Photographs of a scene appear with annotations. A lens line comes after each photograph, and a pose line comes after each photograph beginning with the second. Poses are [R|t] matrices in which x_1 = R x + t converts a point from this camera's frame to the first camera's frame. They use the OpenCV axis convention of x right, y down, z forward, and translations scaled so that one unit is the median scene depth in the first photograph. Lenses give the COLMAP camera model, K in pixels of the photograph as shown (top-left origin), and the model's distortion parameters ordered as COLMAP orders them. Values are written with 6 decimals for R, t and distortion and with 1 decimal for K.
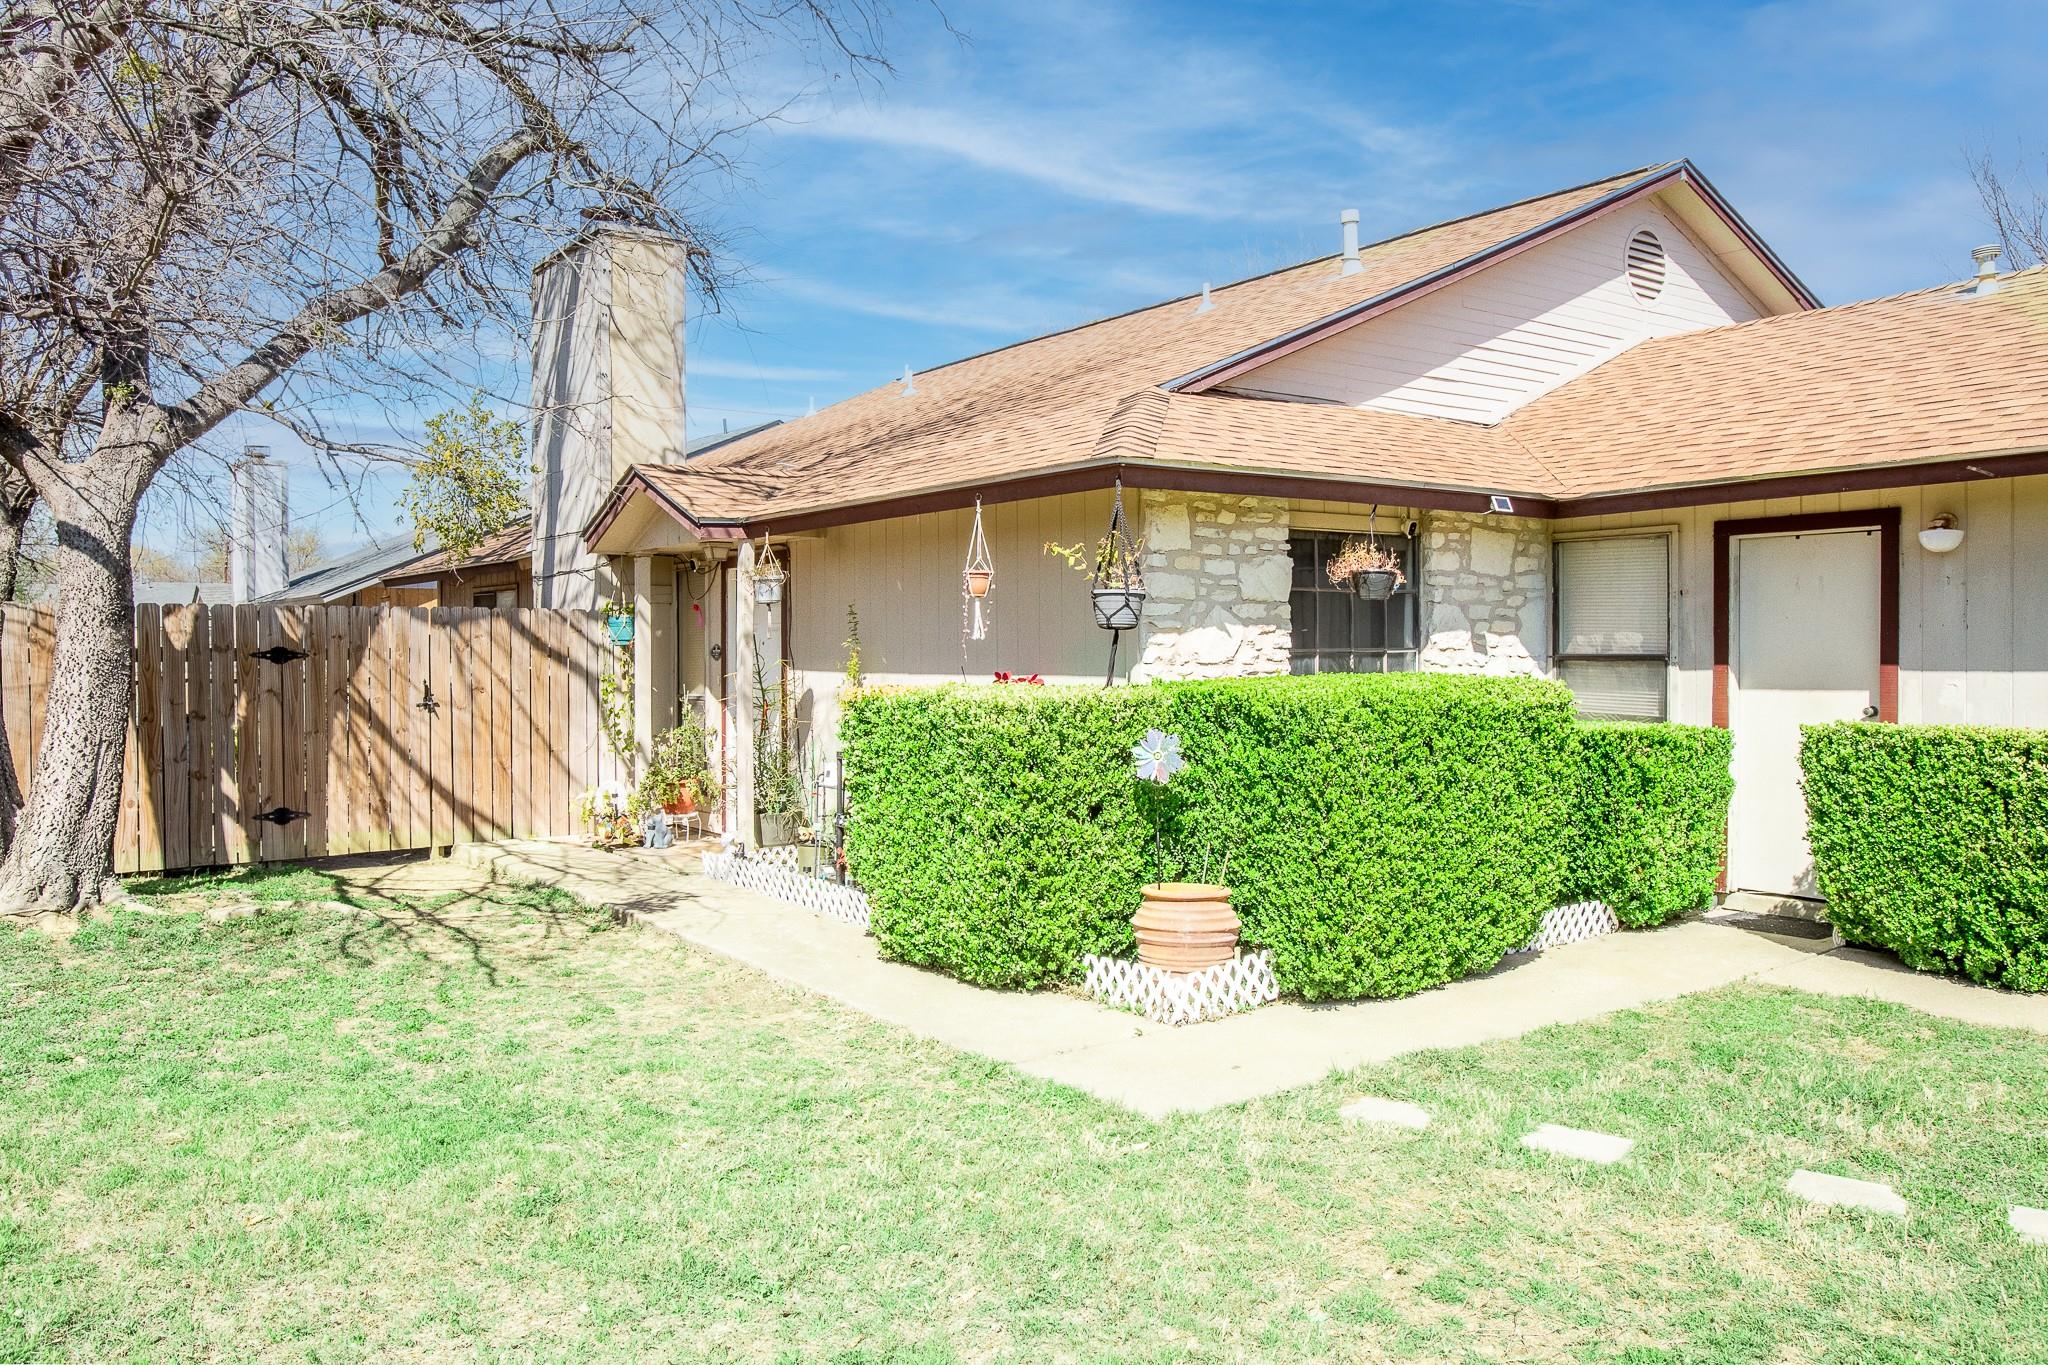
lens RADIAL K [[1536.8, 0, 1024.0], [0, 1536.8, 682.5], [0, 0, 1]] dist [-0.039295, -0.000139]
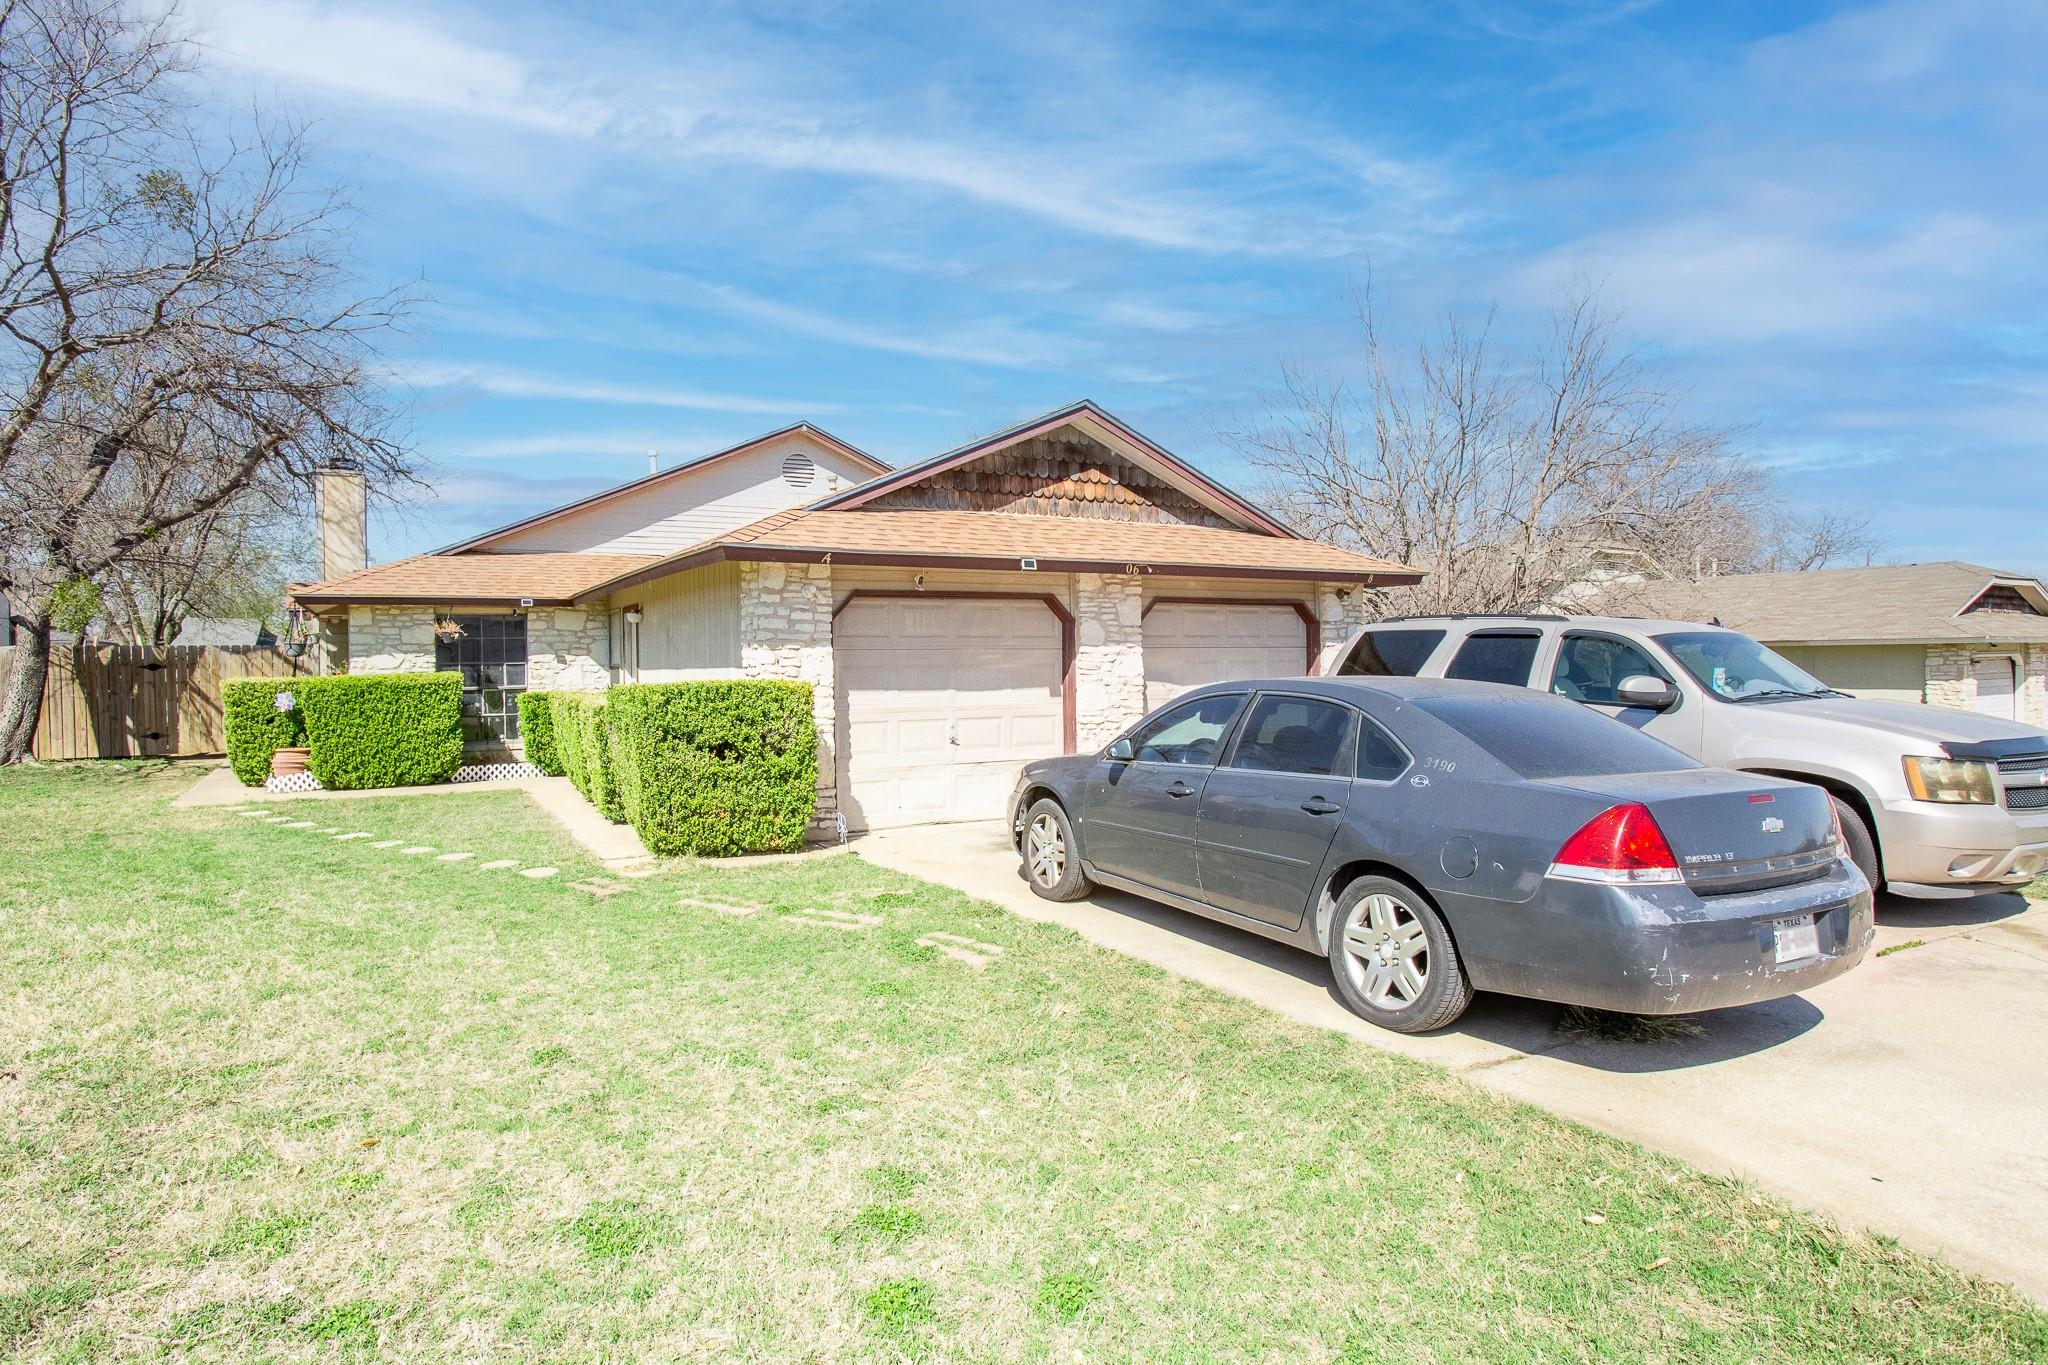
lens RADIAL K [[1171.1, 0, 1024.0], [0, 1171.1, 682.5], [0, 0, 1]] dist [-0.000092, 0.000216]
pose [[0.989196, -0.002640, -0.146578, 1.106206], [0.002516, 0.999996, -0.001033, 0.011553], [0.146580, 0.000653, 0.989199, -0.587079]]
